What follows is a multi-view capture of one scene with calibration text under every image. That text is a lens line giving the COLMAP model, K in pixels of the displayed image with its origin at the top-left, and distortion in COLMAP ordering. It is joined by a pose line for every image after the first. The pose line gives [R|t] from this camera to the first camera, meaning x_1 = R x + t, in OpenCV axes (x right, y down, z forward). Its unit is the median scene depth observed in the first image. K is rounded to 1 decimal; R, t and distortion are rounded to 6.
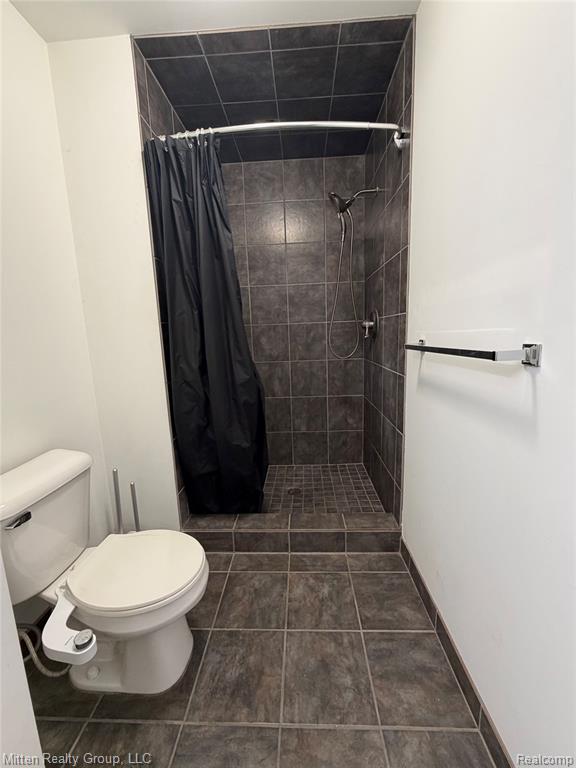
lens RADIAL K [[311.7, 0, 288.0], [0, 311.7, 384.0], [0, 0, 1]] dist [-0.001722, 0.003648]
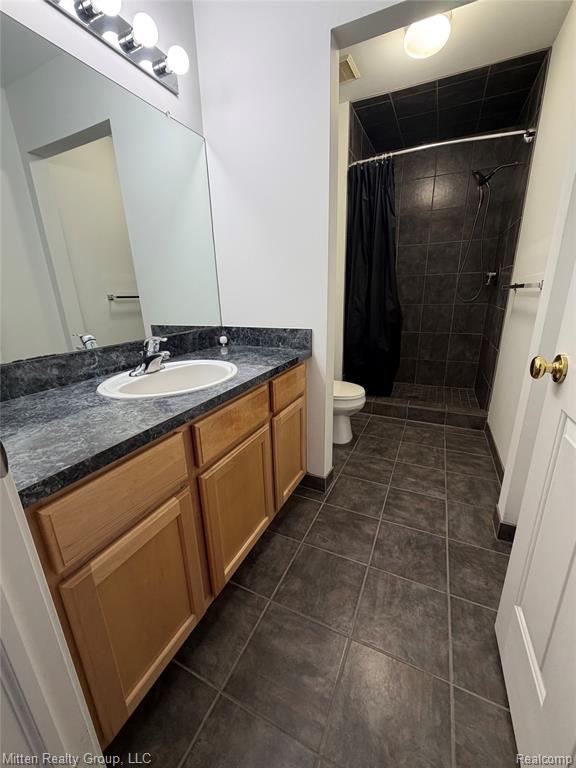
lens RADIAL K [[311.7, 0, 288.0], [0, 311.7, 384.0], [0, 0, 1]] dist [-0.001722, 0.003648]
pose [[0.922338, 0.123134, -0.366238, 0.007563], [-0.072520, 0.986184, 0.148934, 0.160801], [0.379517, -0.110808, 0.918525, -0.716597]]
